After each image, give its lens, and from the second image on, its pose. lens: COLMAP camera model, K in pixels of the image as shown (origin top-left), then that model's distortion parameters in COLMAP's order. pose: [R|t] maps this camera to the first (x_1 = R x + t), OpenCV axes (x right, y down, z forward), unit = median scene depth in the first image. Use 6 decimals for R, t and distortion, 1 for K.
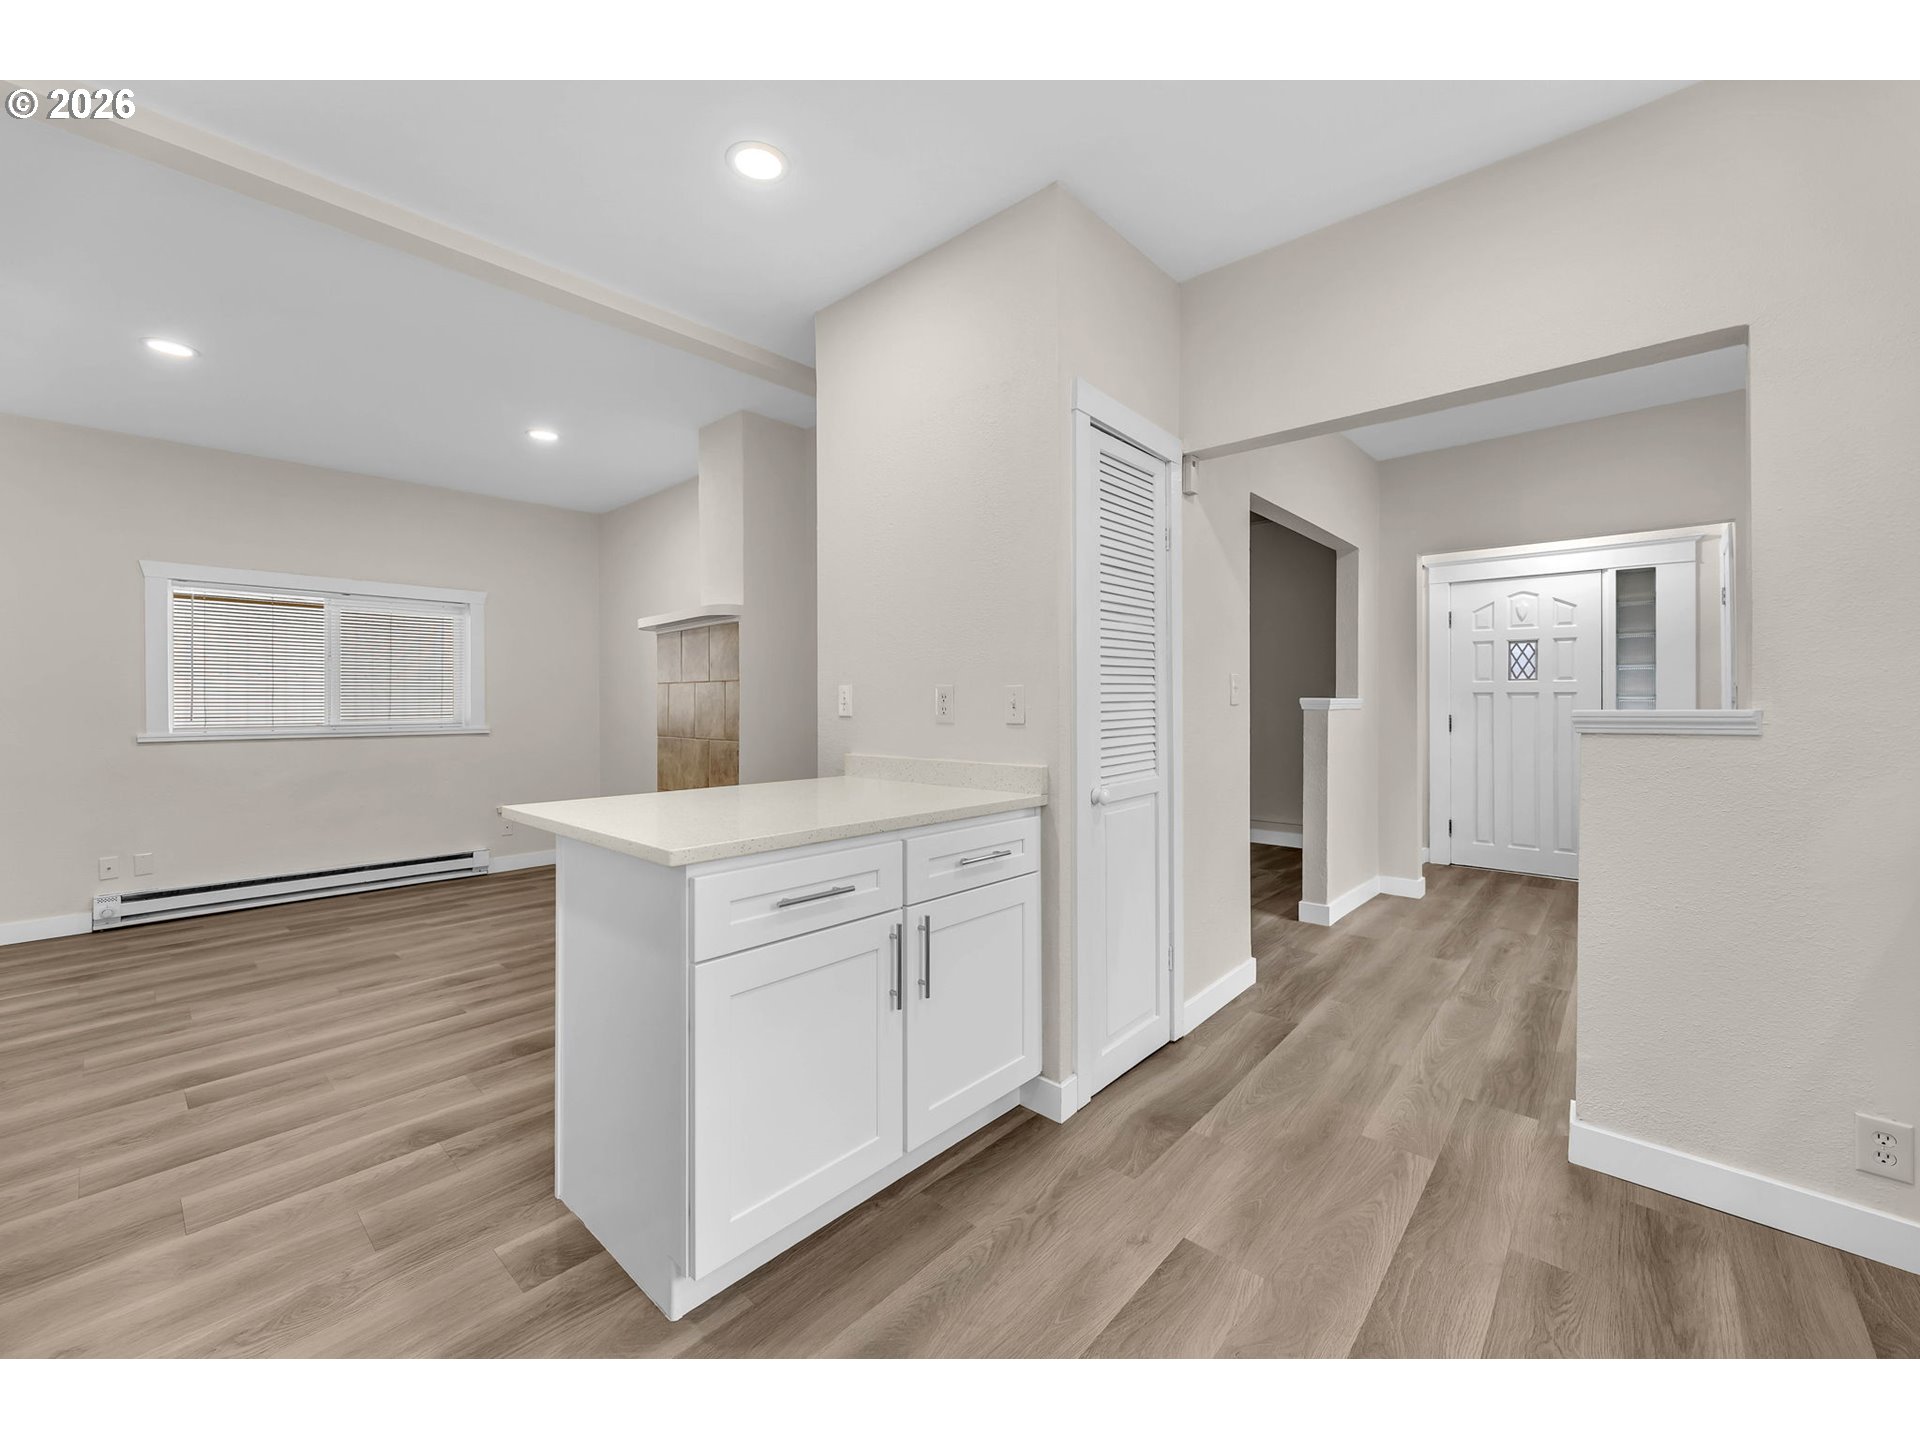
lens RADIAL K [[761.7, 0, 949.6], [0, 761.7, 704.7], [0, 0, 1]] dist [-0.000573, 0.000102]
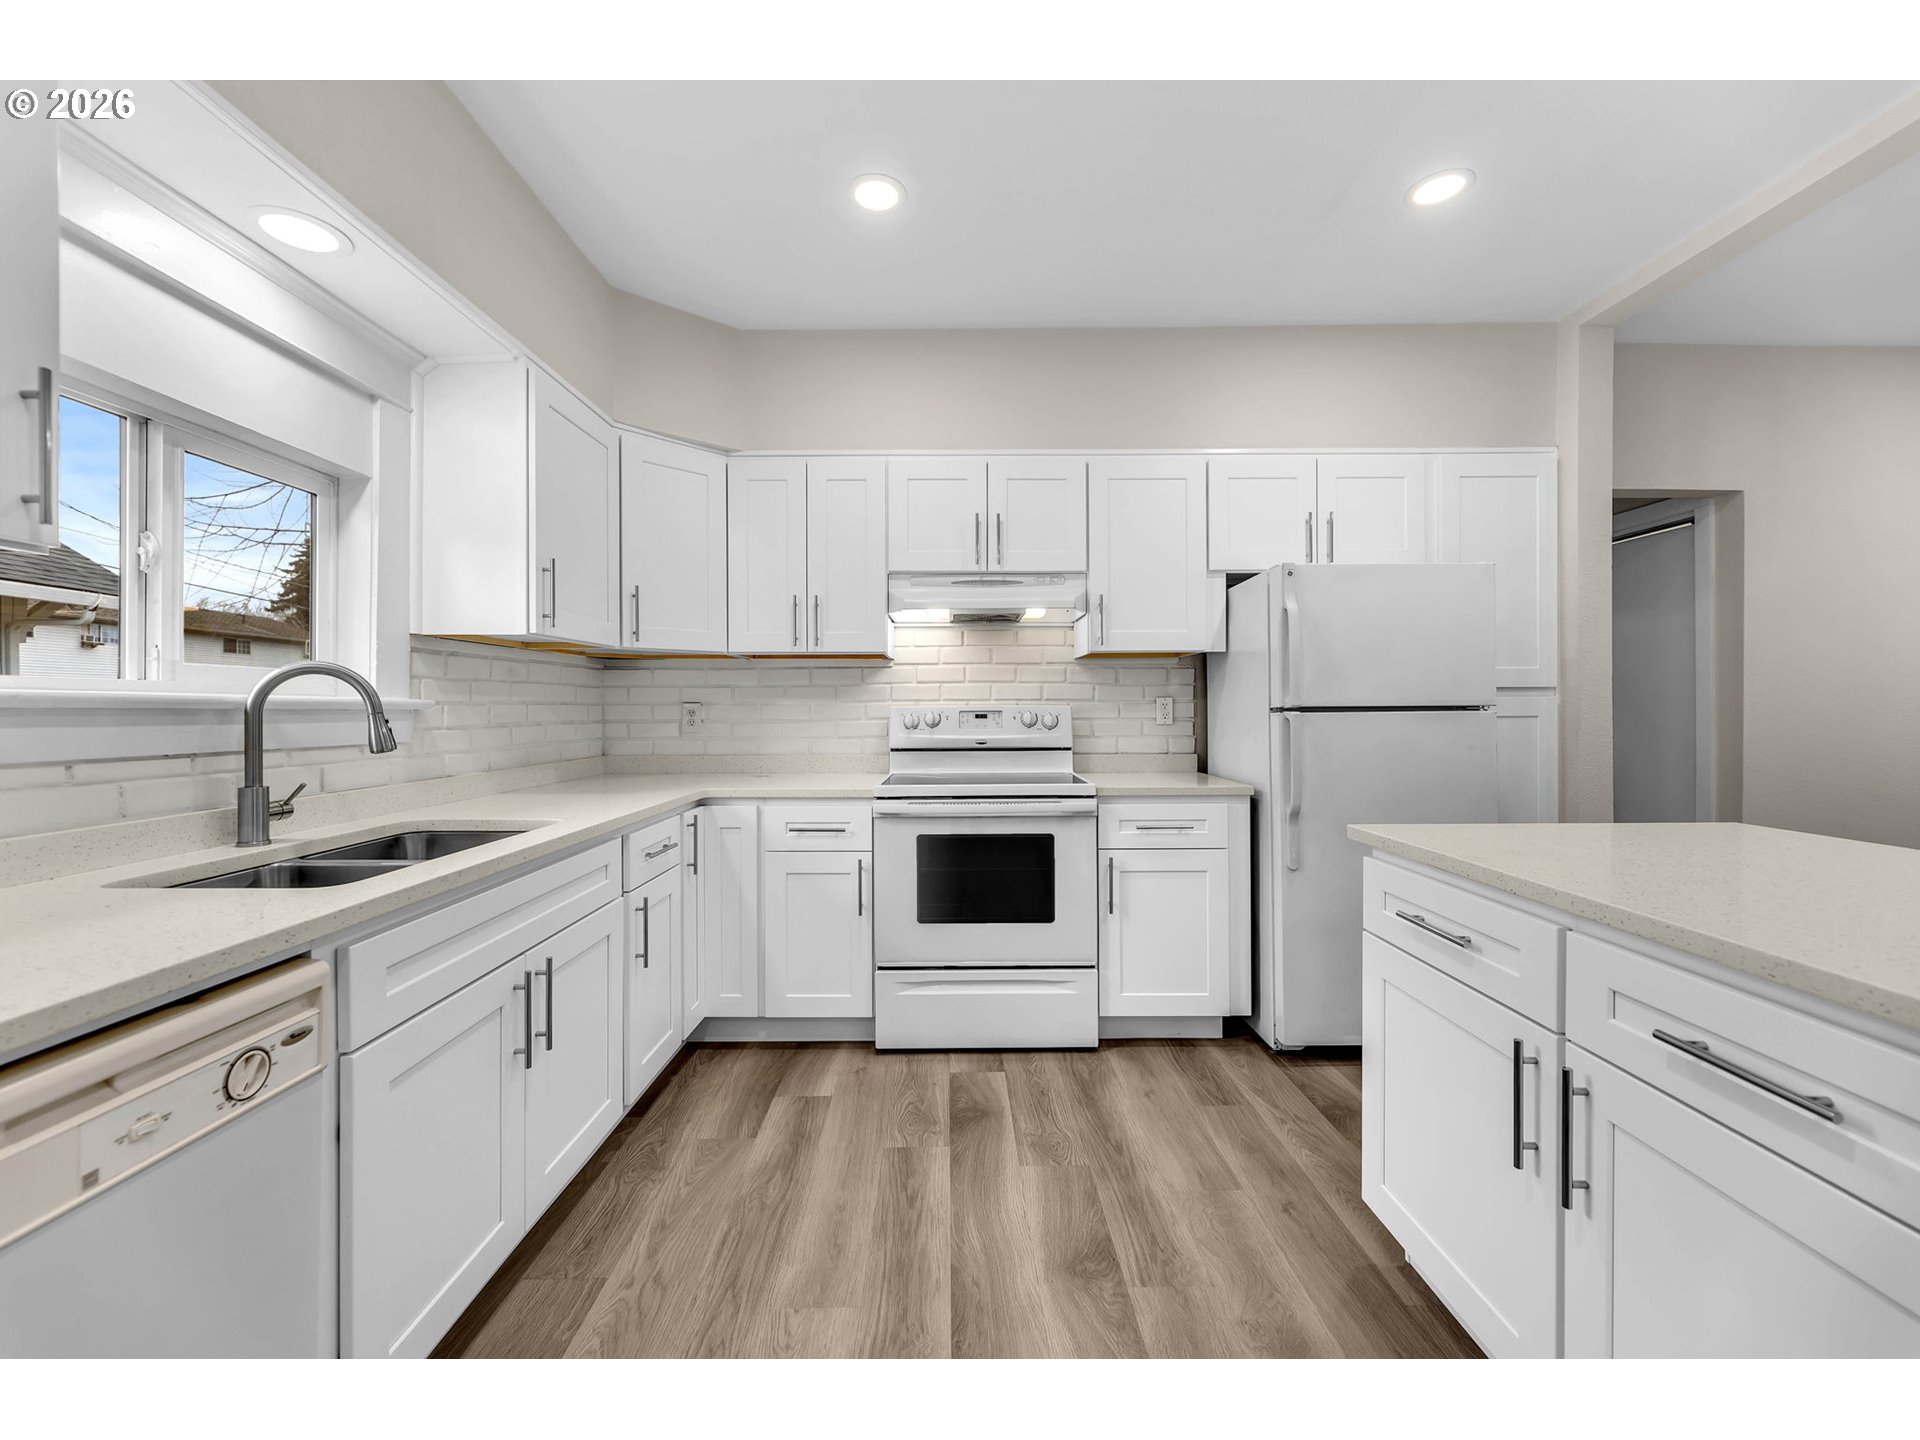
lens RADIAL K [[774.4, 0, 953.1], [0, 774.4, 714.9], [0, 0, 1]] dist [-0.002315, -0.000143]
pose [[-0.733602, 0.011043, -0.679489, 0.583162], [0.002135, 0.999900, 0.013946, -0.003374], [0.679576, 0.008780, -0.733553, 0.902154]]
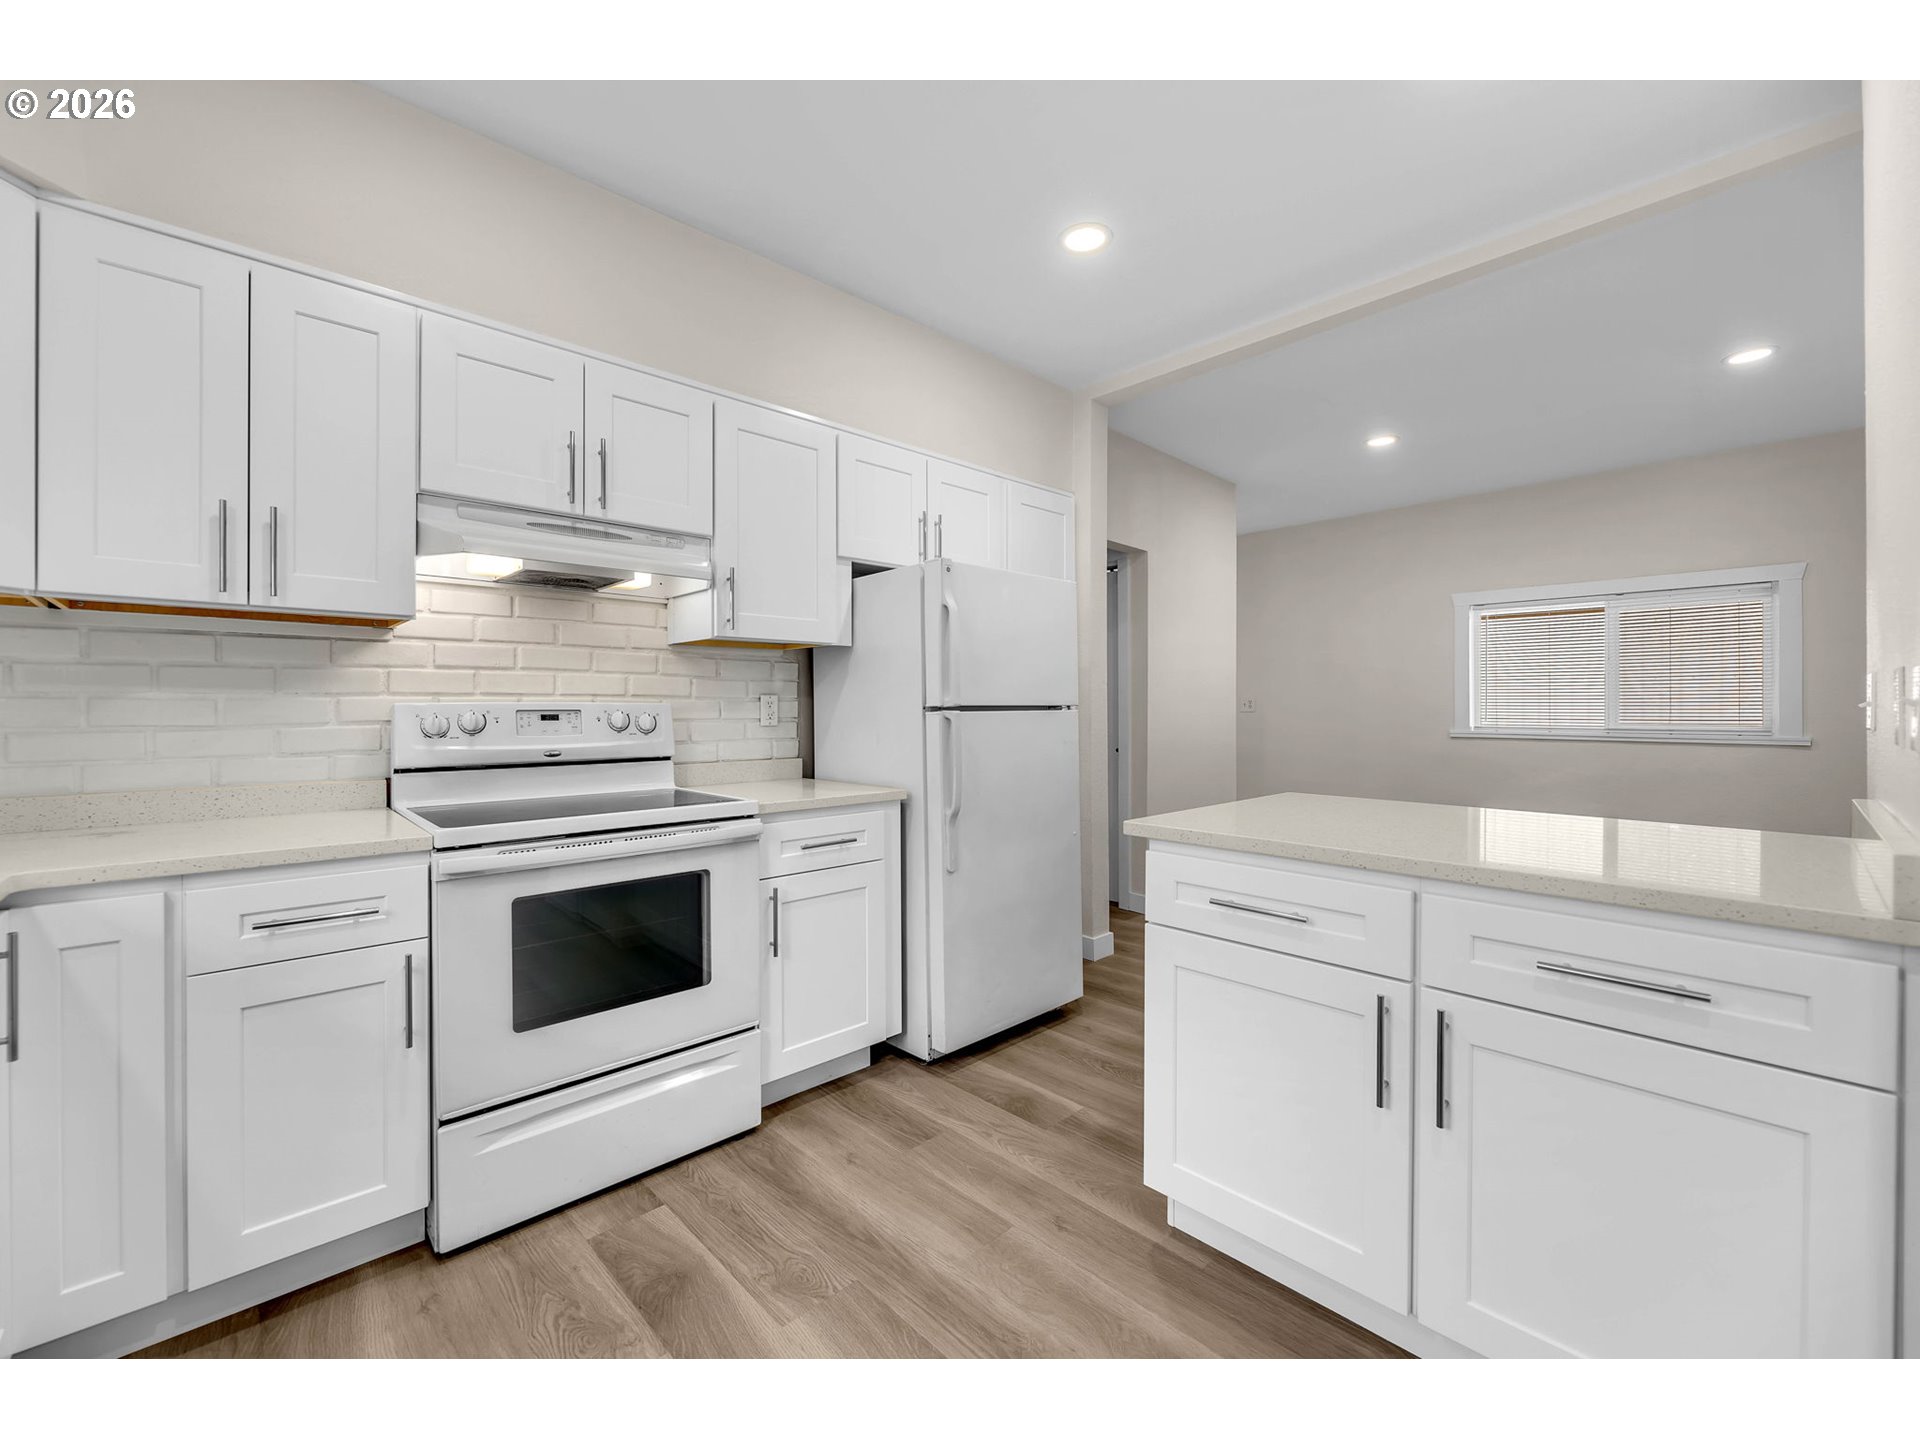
lens RADIAL K [[789.6, 0, 963.5], [0, 789.6, 712.5], [0, 0, 1]] dist [-0.007176, -0.000506]
pose [[-0.062536, 0.008200, -0.998009, 0.577162], [-0.004169, 0.999955, 0.008477, 0.001501], [0.998034, 0.004691, -0.062499, 0.494885]]
